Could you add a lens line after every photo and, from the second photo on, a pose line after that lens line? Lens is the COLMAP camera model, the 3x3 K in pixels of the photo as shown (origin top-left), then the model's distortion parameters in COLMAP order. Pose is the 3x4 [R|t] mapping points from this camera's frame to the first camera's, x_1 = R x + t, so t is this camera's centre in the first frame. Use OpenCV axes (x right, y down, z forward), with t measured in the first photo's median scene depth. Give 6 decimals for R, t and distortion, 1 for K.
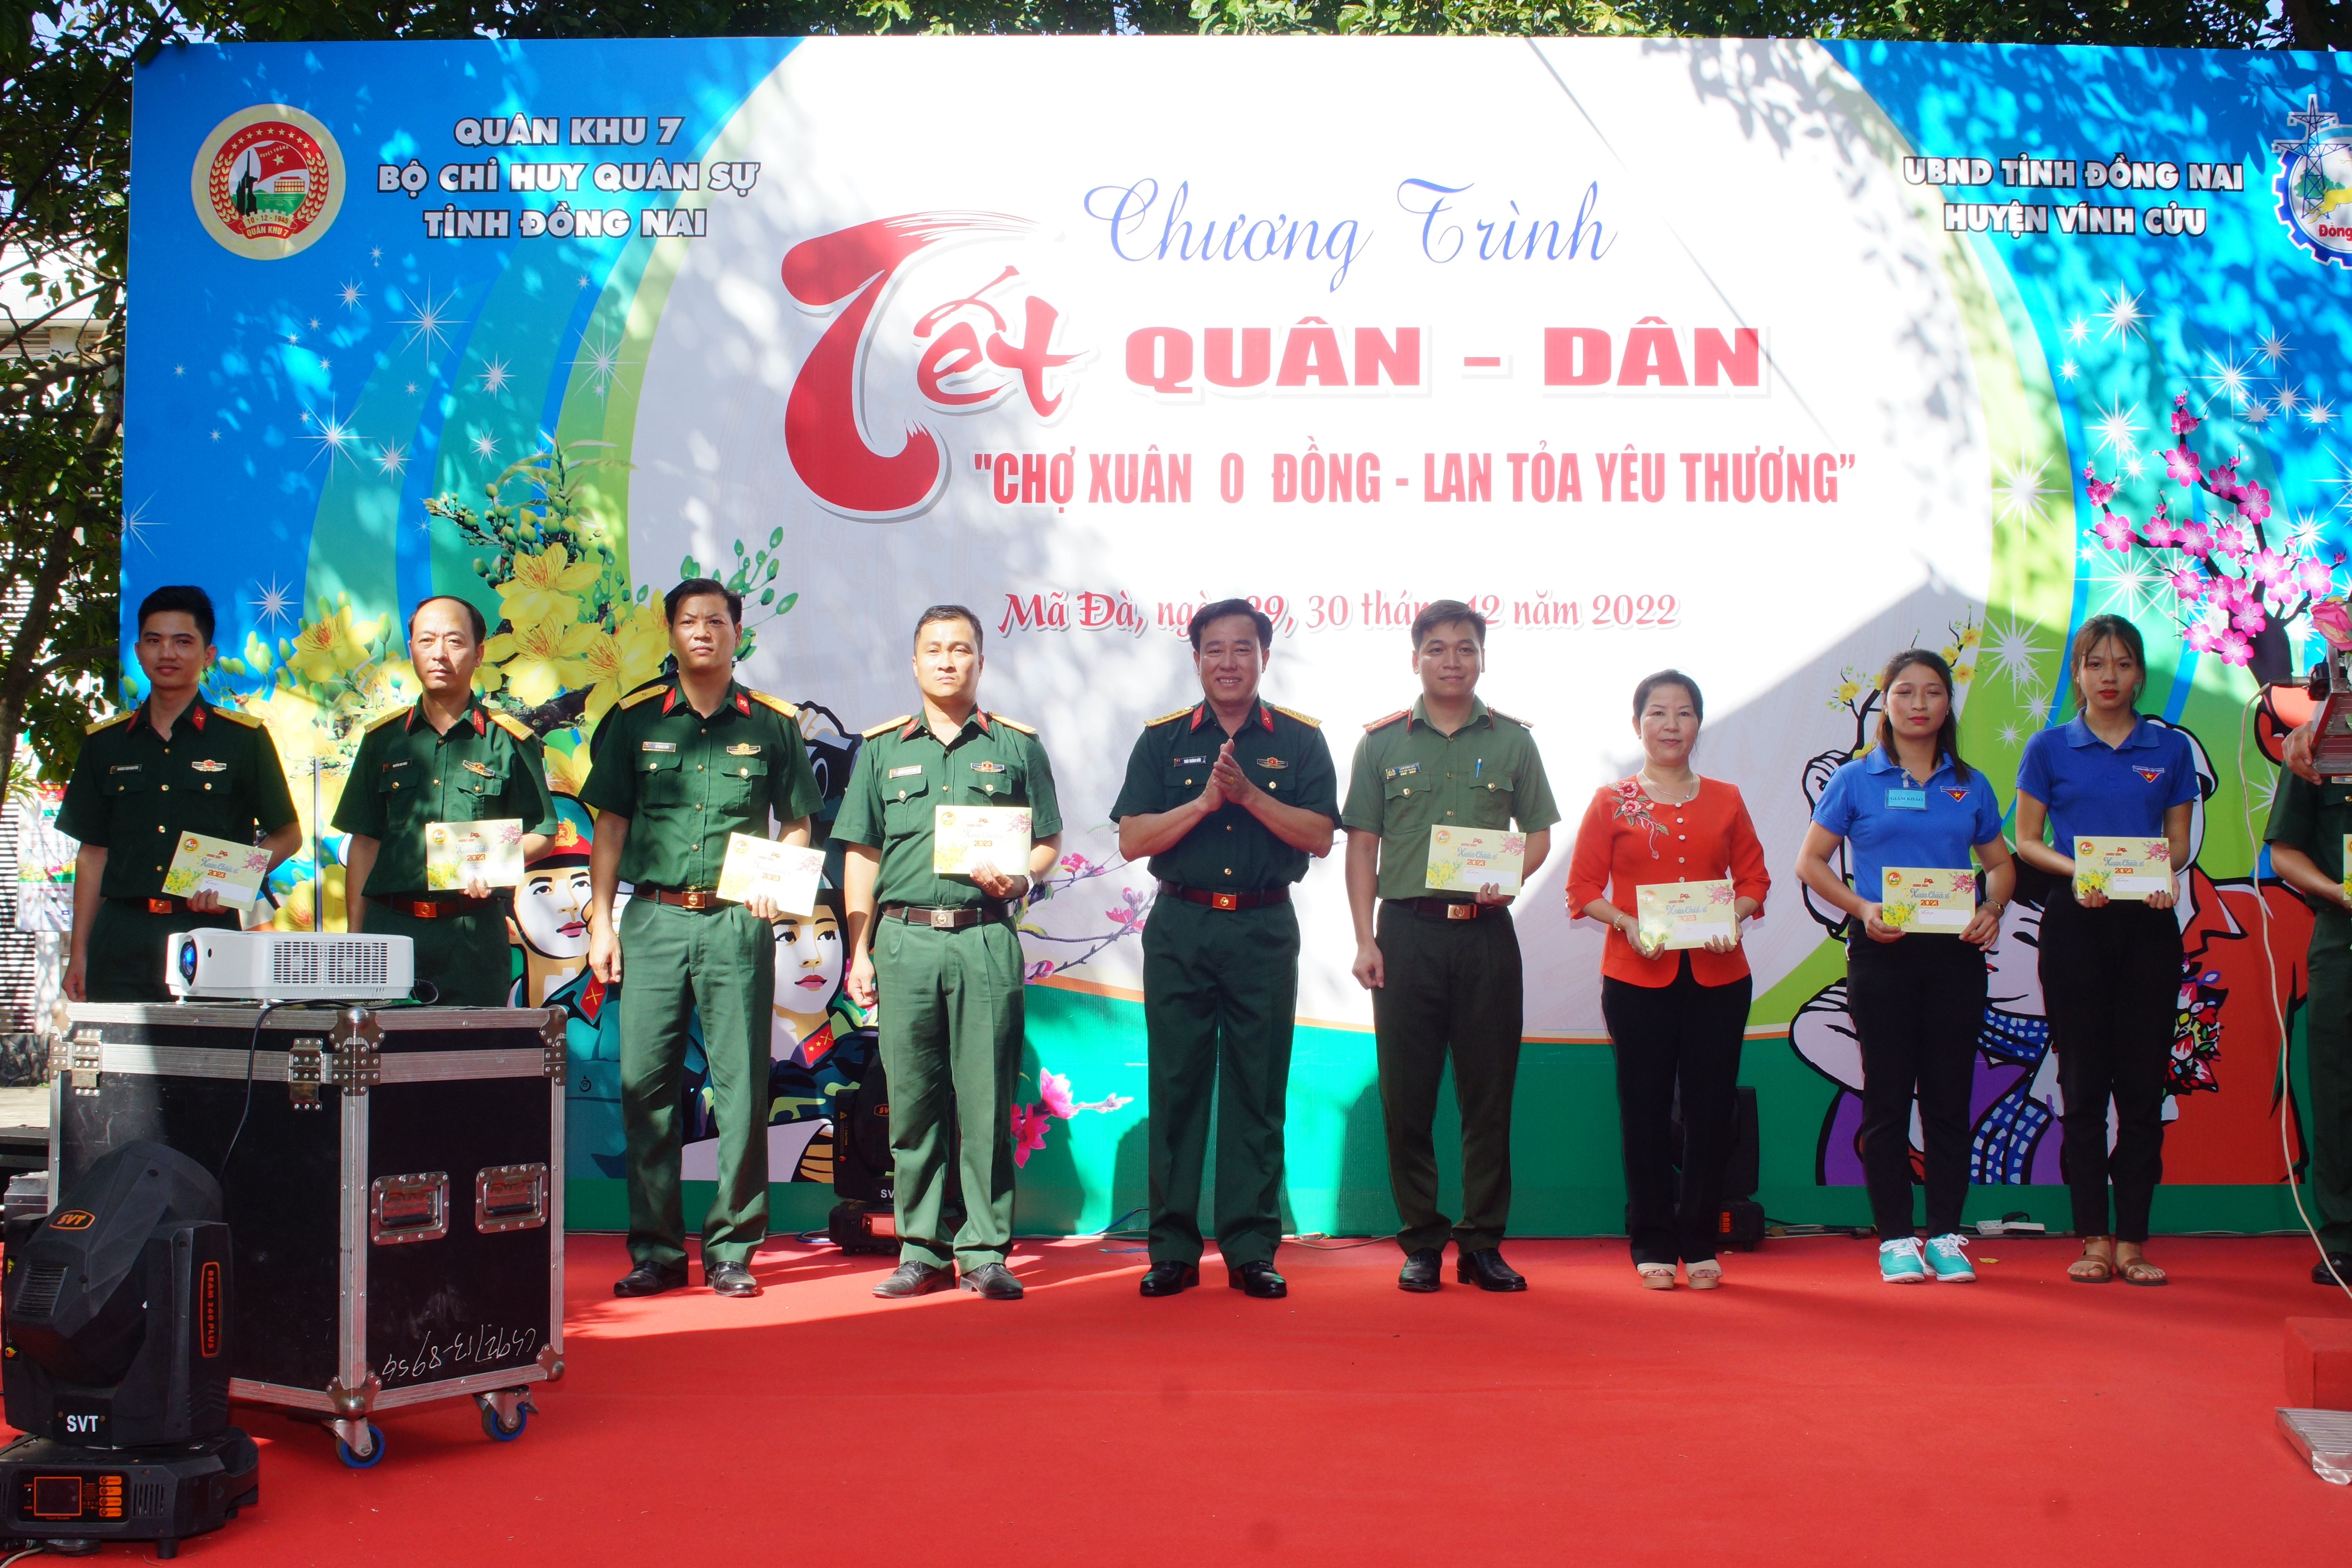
lens RADIAL K [[2748.8, 0, 1118.6], [0, 2748.8, 814.1], [0, 0, 1]] dist [-0.066152, 0.000000]
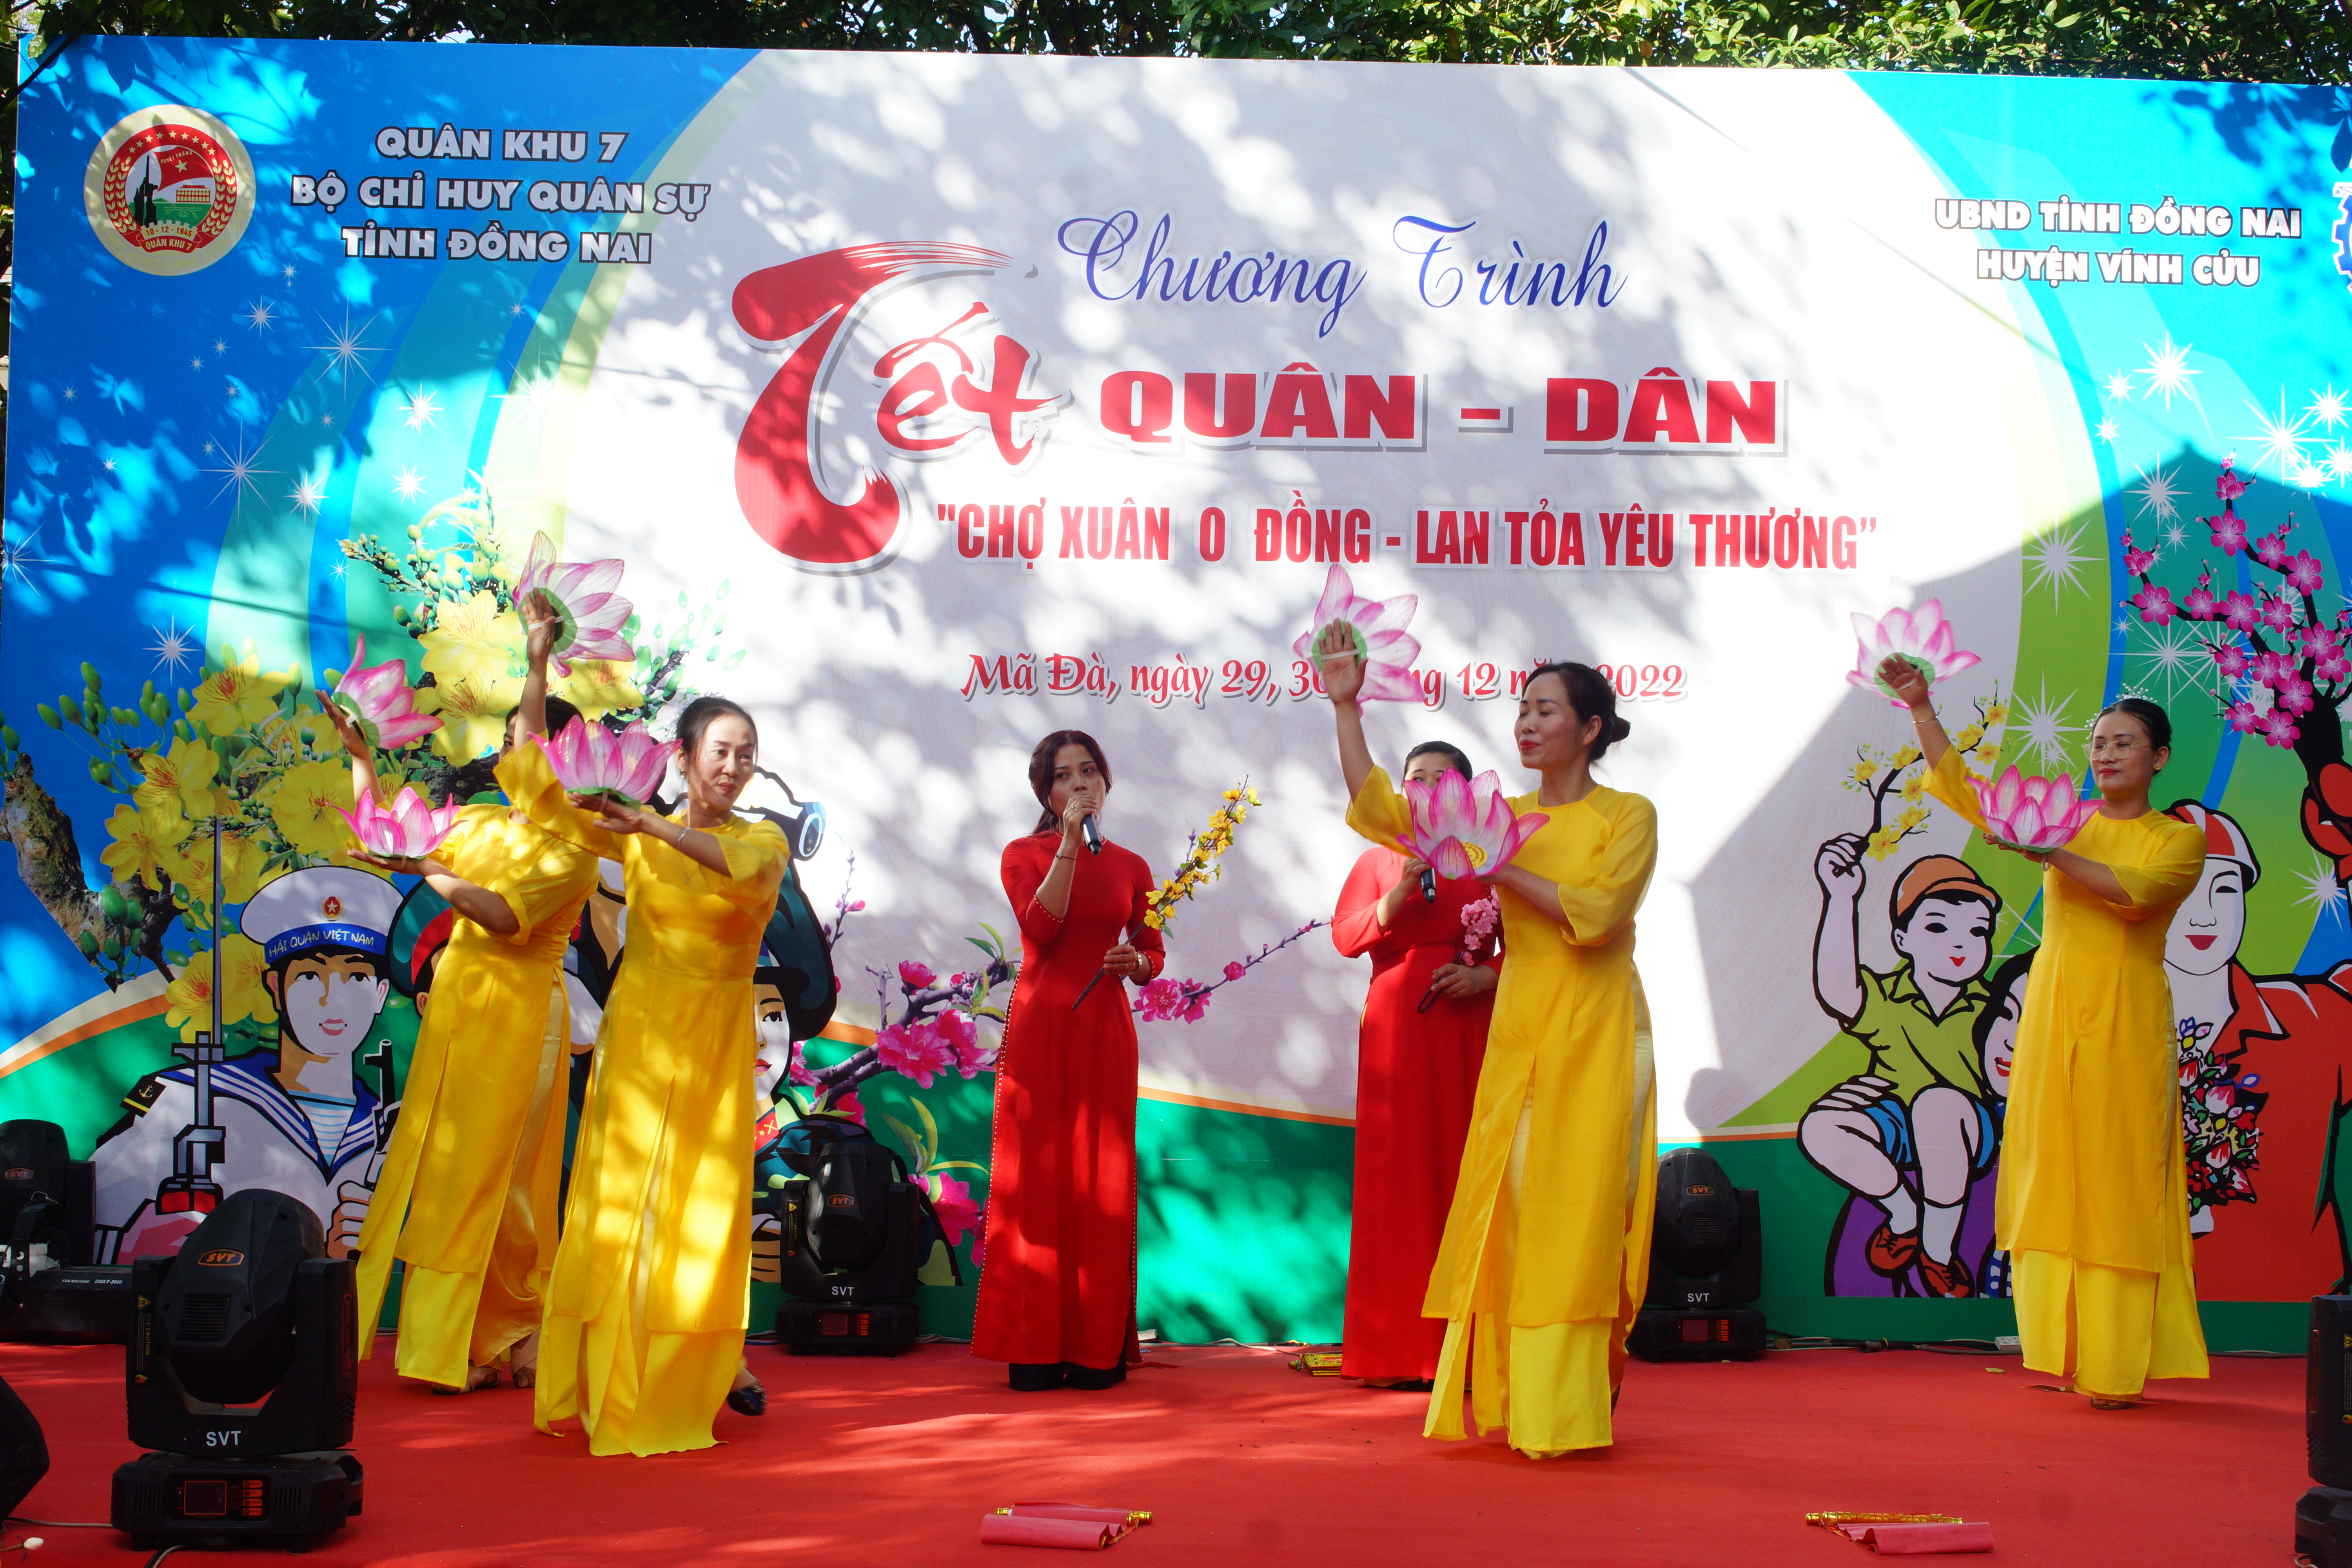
lens RADIAL K [[3422.7, 0, 1153.4], [0, 3422.7, 842.1], [0, 0, 1]] dist [0.005203, 0.000000]
pose [[0.999364, 0.013531, 0.033004, -0.015978], [-0.013223, 0.999867, -0.009534, -0.005804], [-0.033128, 0.009091, 0.999410, -0.166723]]
